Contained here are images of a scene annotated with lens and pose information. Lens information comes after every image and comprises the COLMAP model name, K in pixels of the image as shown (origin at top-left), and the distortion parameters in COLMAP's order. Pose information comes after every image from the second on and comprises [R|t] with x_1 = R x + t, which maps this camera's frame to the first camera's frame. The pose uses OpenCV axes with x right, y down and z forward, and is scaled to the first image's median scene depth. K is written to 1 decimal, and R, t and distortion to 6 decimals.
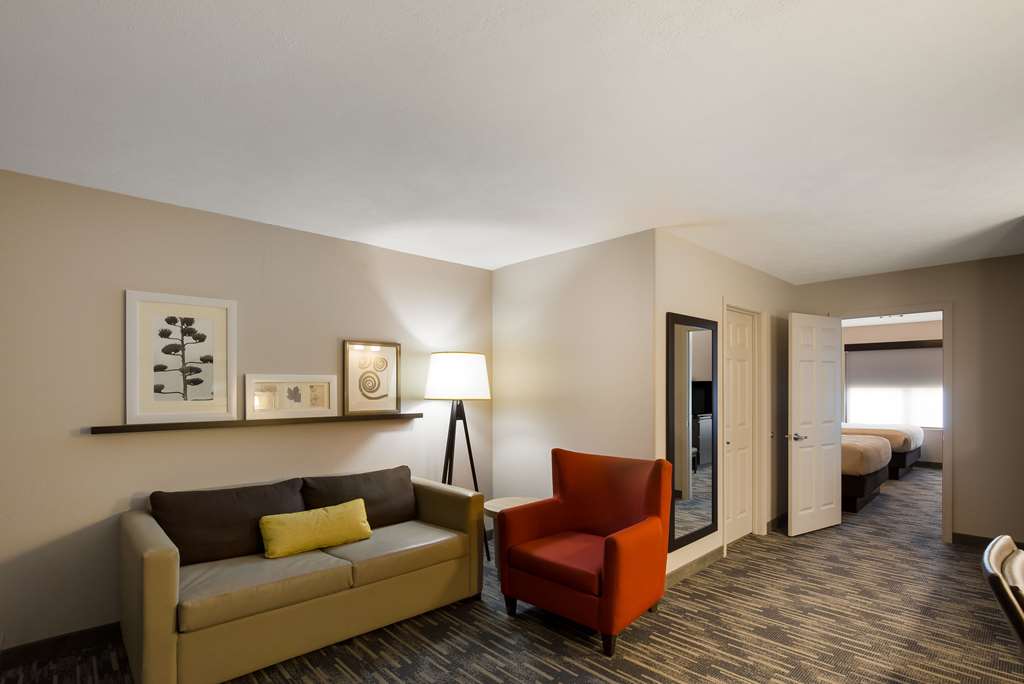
lens RADIAL K [[498.5, 0, 512.2], [0, 498.5, 381.7], [0, 0, 1]] dist [-0.000473, 0.000298]
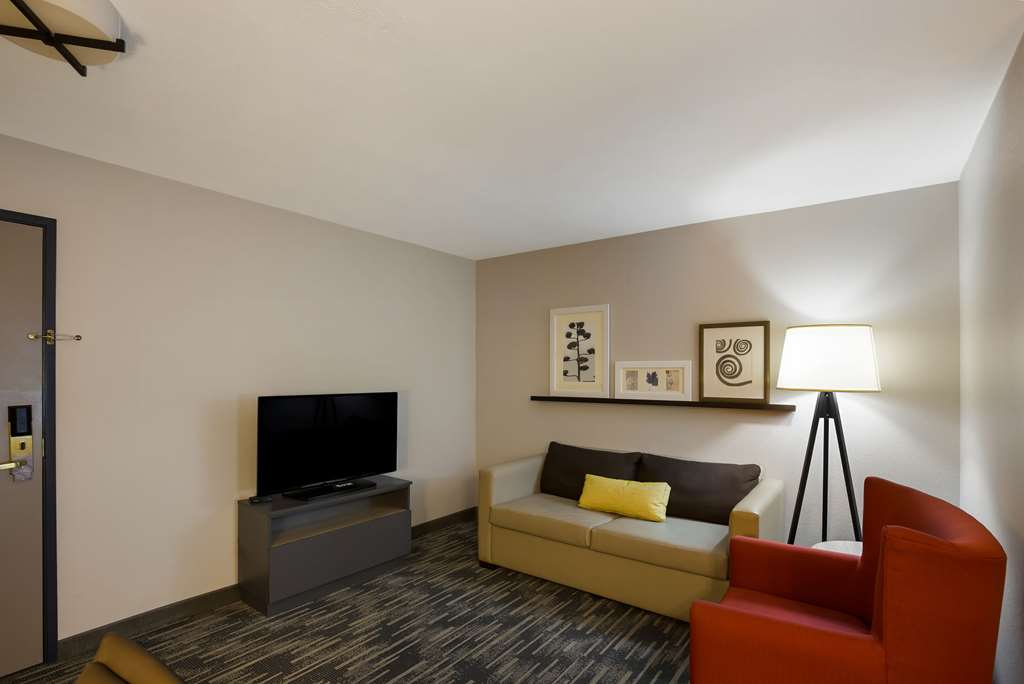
lens RADIAL K [[465.9, 0, 511.4], [0, 465.9, 373.5], [0, 0, 1]] dist [-0.044564, 0.000074]
pose [[0.217257, 0.003982, -0.976106, 0.582123], [0.007164, 0.999958, 0.005674, 0.006580], [0.976088, -0.008225, 0.217219, 0.530051]]
